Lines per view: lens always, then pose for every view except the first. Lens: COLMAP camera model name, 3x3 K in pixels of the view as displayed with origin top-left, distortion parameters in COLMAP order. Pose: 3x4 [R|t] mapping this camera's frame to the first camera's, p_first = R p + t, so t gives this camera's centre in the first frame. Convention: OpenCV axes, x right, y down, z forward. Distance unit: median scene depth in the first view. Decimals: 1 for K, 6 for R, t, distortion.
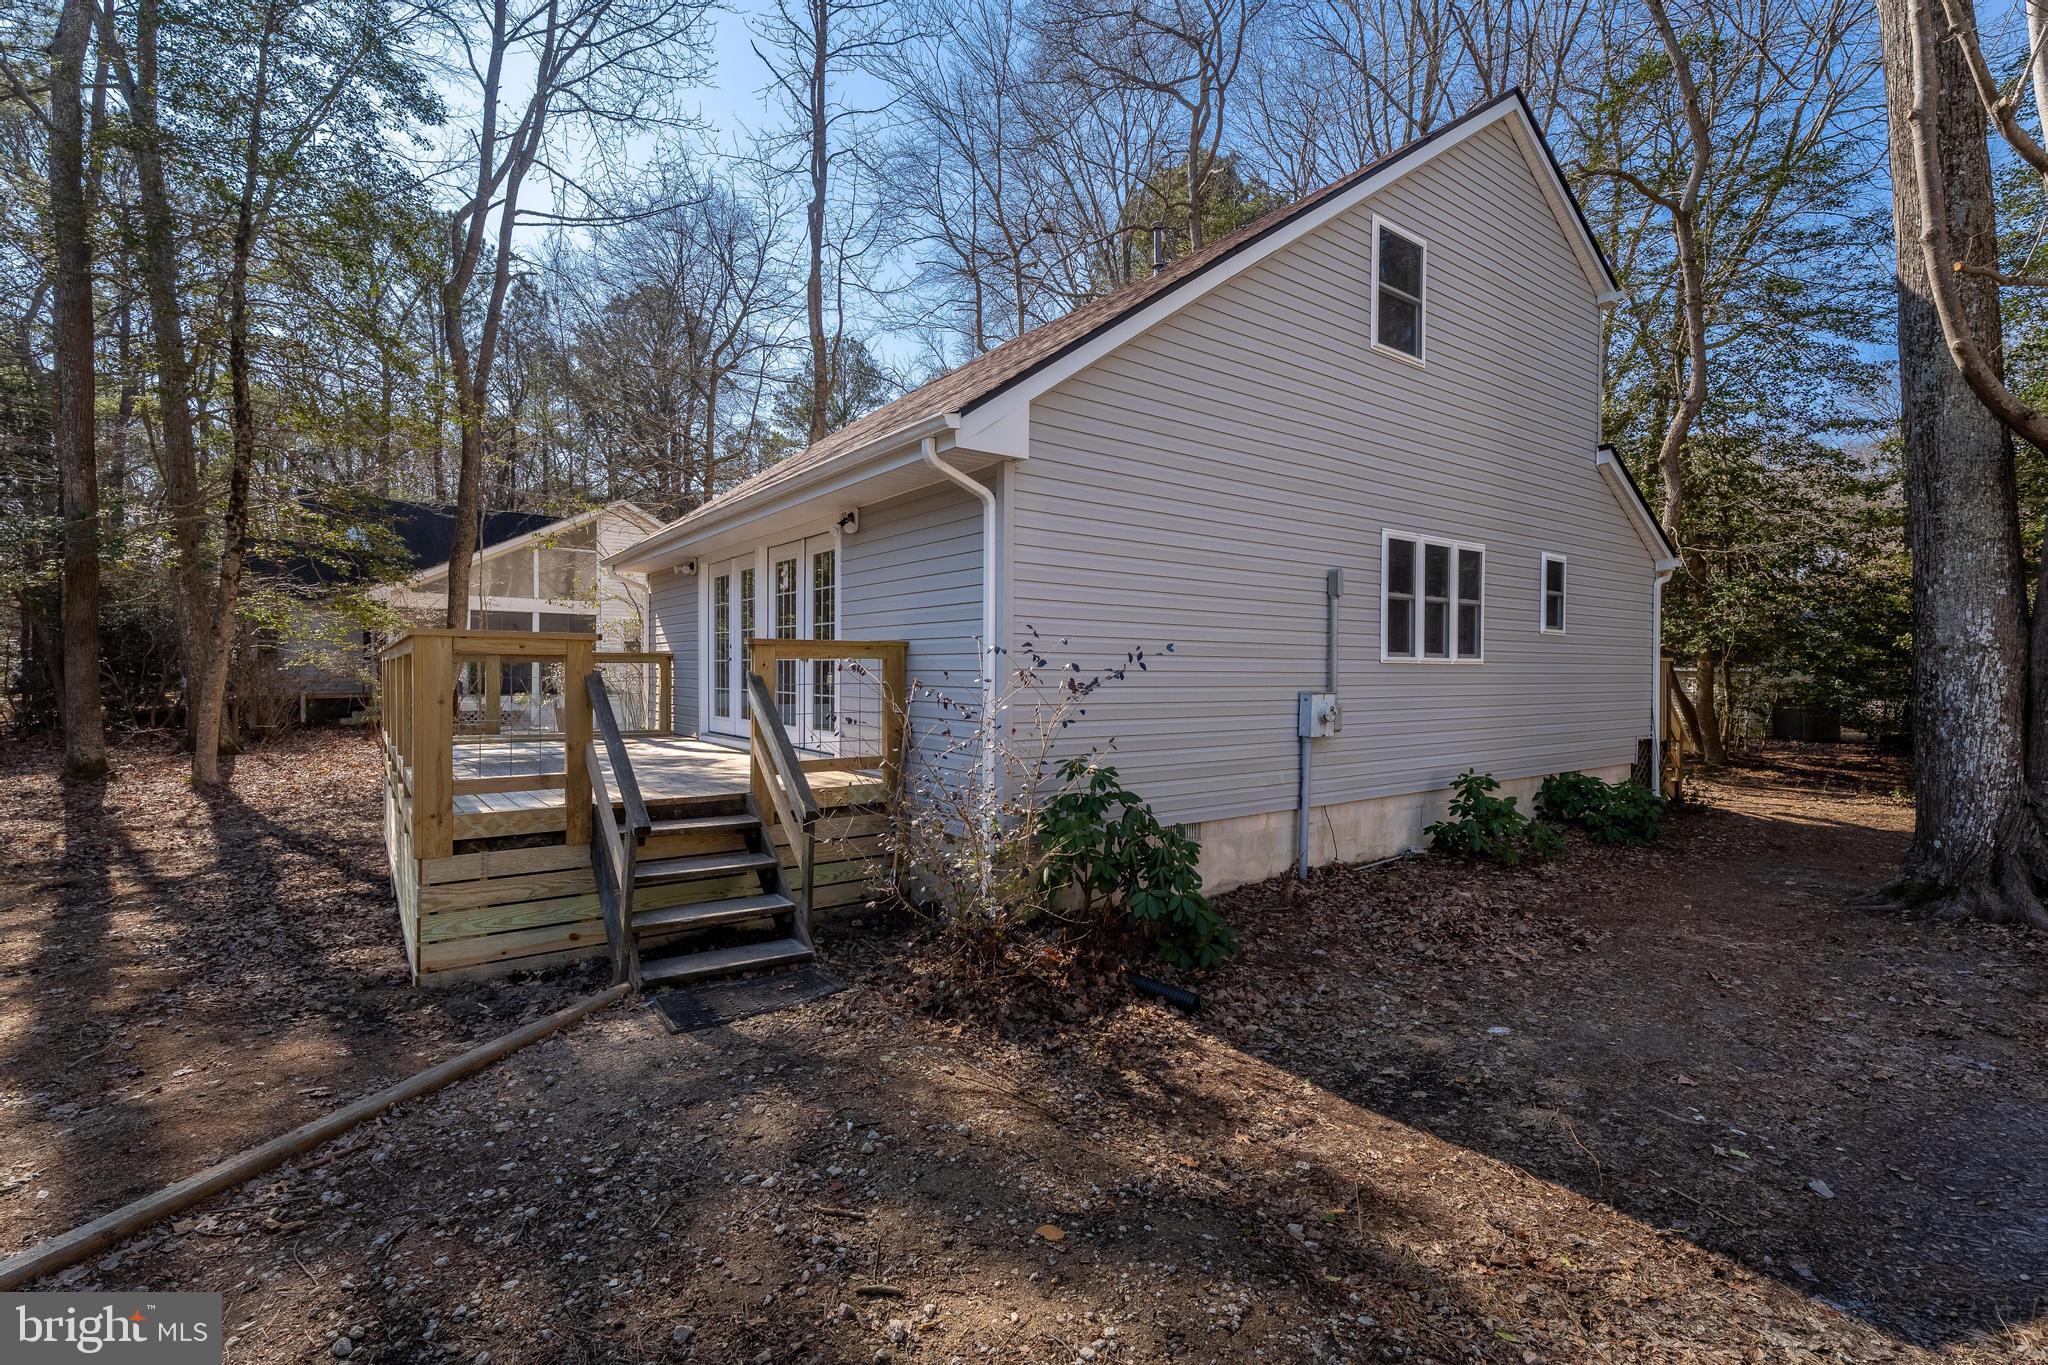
lens RADIAL K [[894.1, 0, 1025.9], [0, 894.1, 659.3], [0, 0, 1]] dist [0.002388, 0.000292]
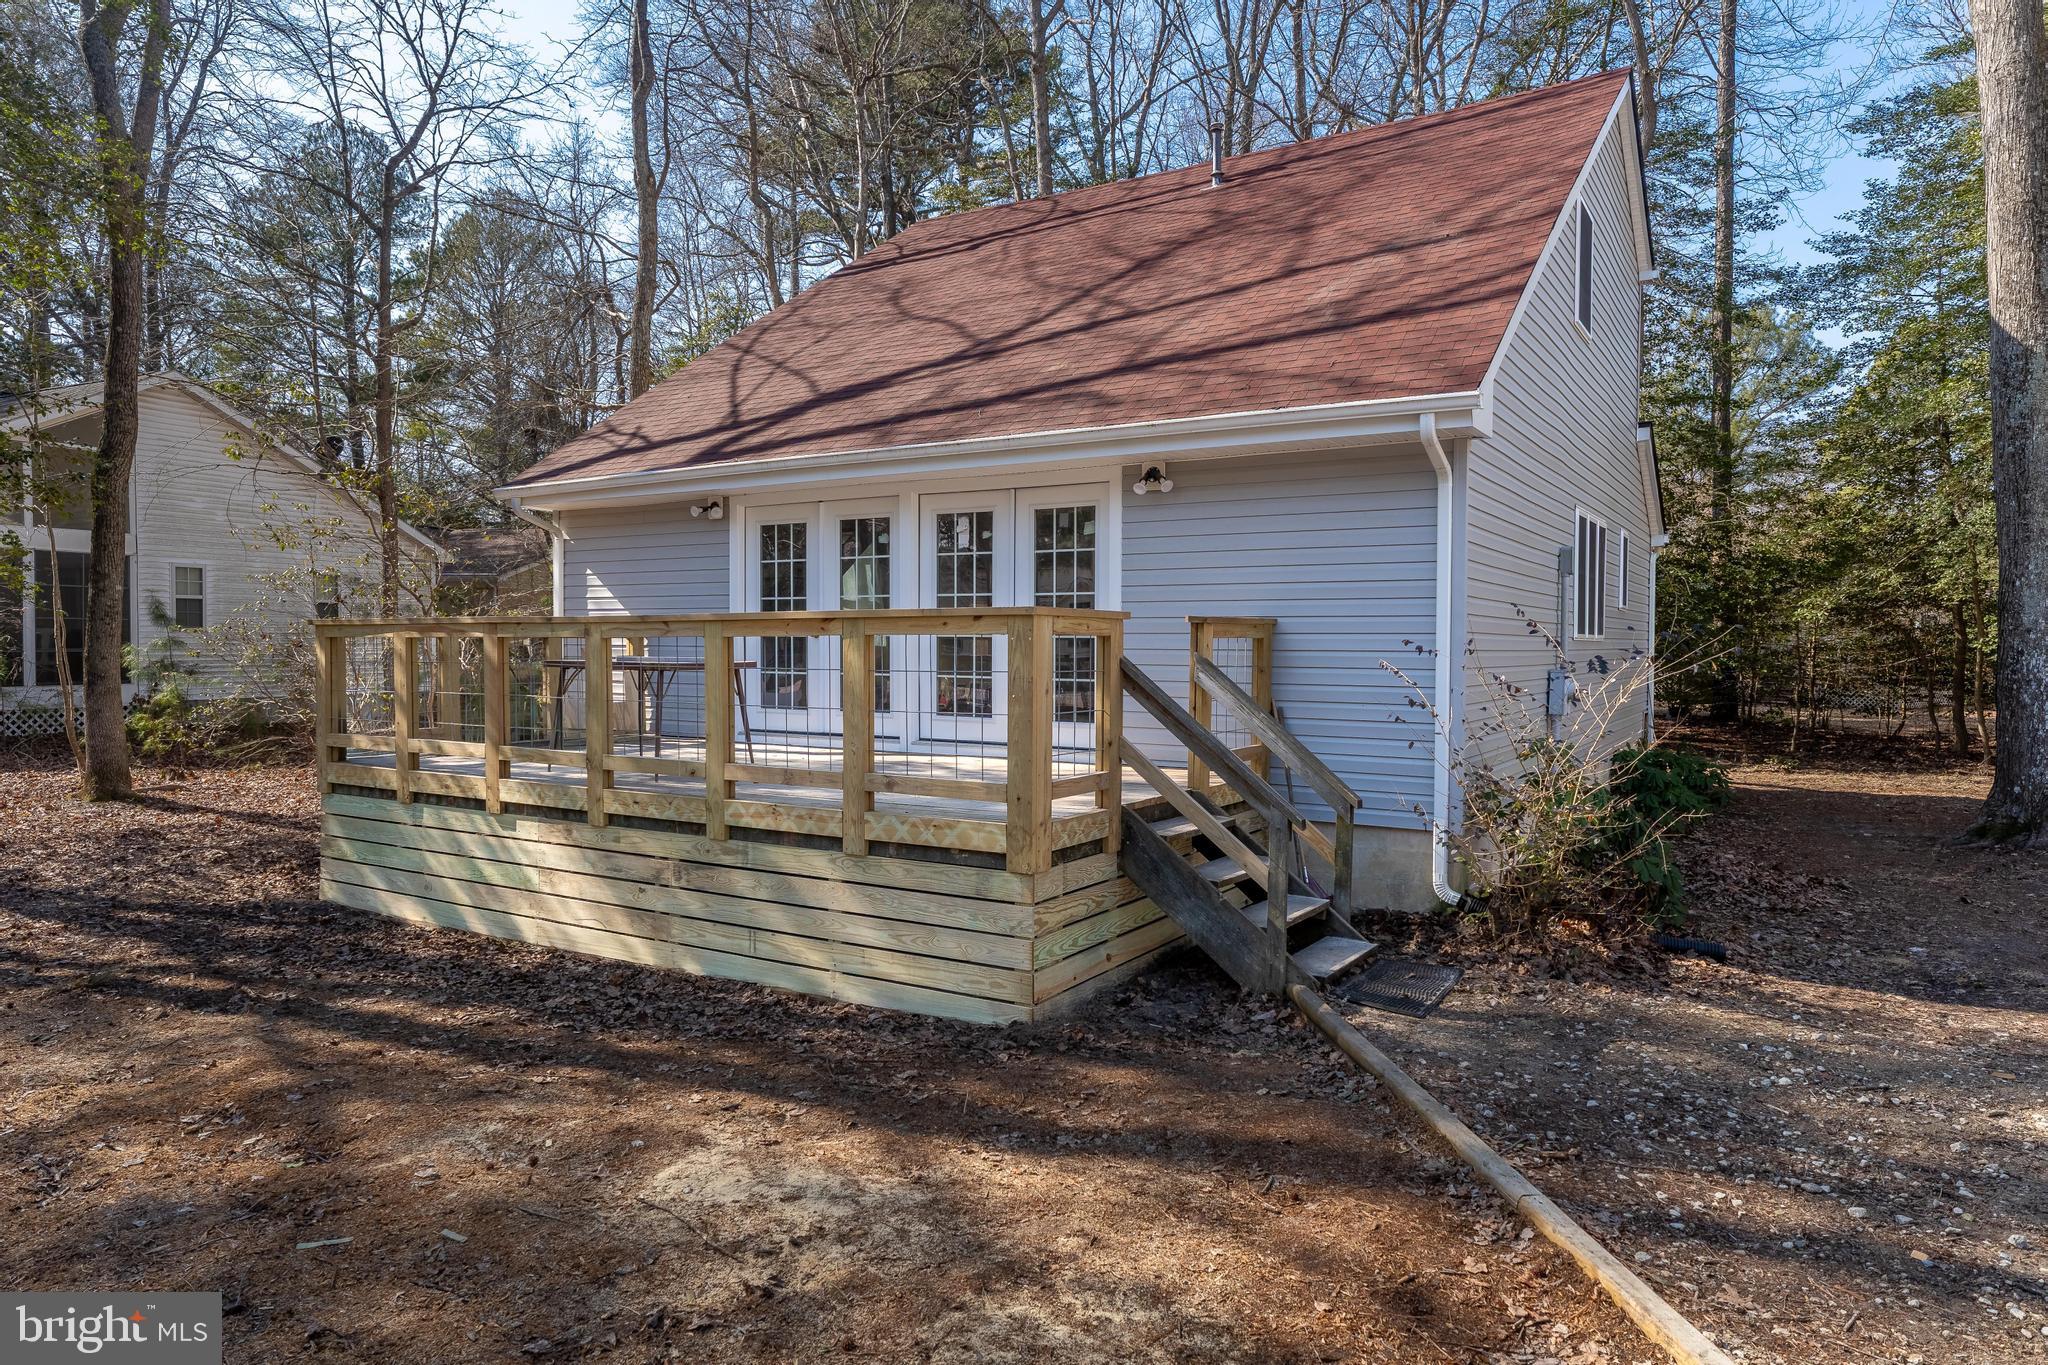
lens RADIAL K [[1242.0, 0, 1024.1], [0, 1242.0, 646.1], [0, 0, 1]] dist [-0.001103, 0.000696]
pose [[0.931327, -0.002095, 0.364178, -0.871695], [-0.004004, 0.999864, 0.015991, -0.011737], [-0.364162, -0.016351, 0.931192, -0.082405]]
